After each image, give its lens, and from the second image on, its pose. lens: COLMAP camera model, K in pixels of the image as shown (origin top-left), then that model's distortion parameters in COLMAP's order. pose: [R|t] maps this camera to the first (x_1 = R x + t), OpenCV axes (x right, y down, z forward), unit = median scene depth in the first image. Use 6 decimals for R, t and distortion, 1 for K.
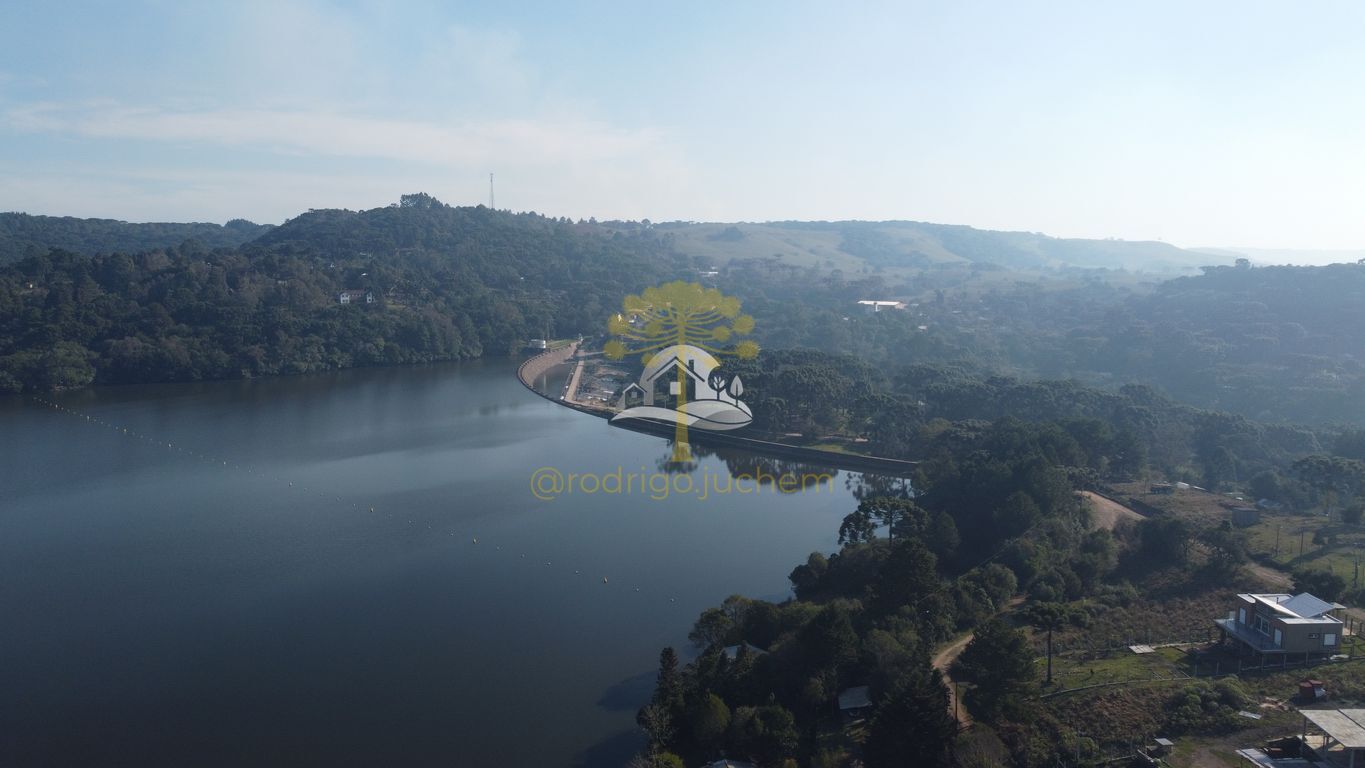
lens RADIAL K [[1031.4, 0, 682.4], [0, 1031.4, 383.7], [0, 0, 1]] dist [0.000926, 0.001611]
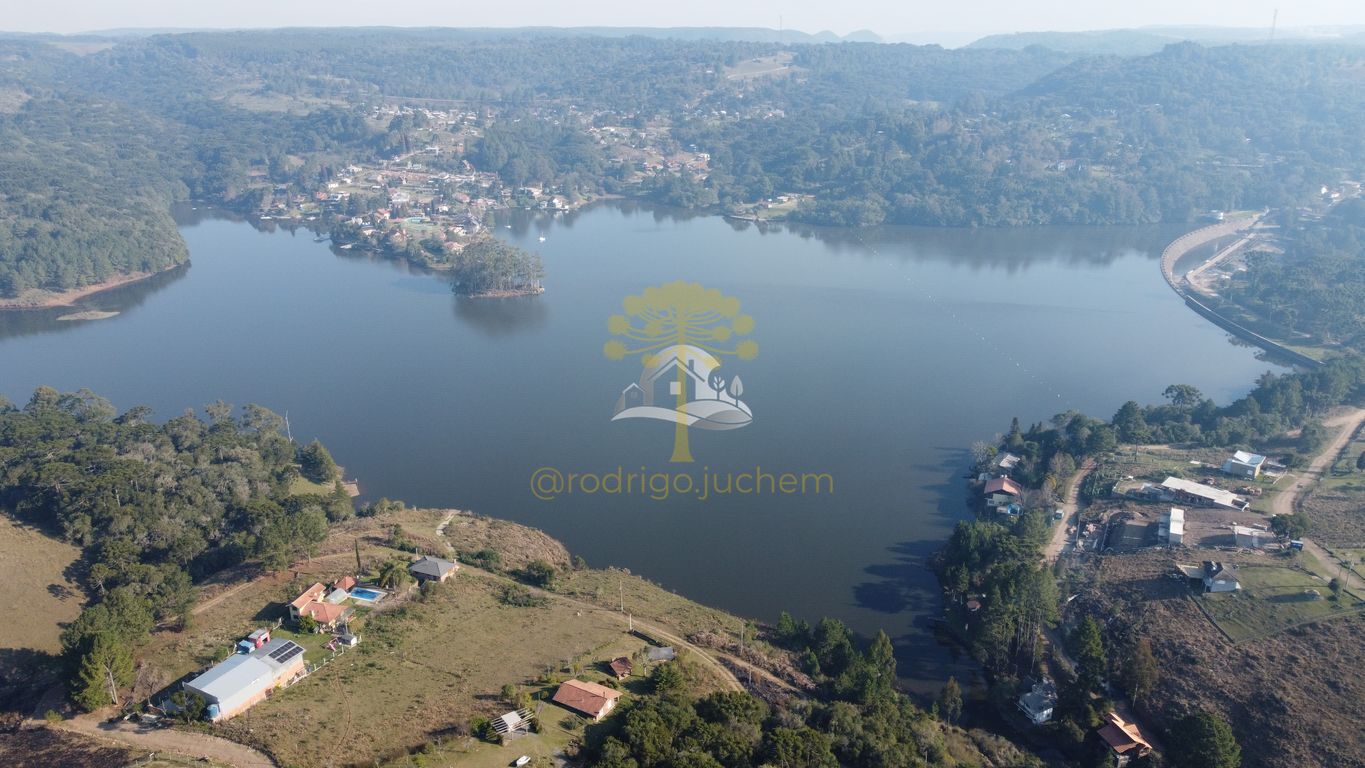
lens RADIAL K [[1031.4, 0, 682.2], [0, 1031.4, 384.0], [0, 0, 1]] dist [0.000926, 0.001611]
pose [[0.731353, 0.216758, -0.646637, 0.252472], [-0.075004, 0.967961, 0.239638, -0.100361], [0.677862, -0.126759, 0.724179, -0.351887]]
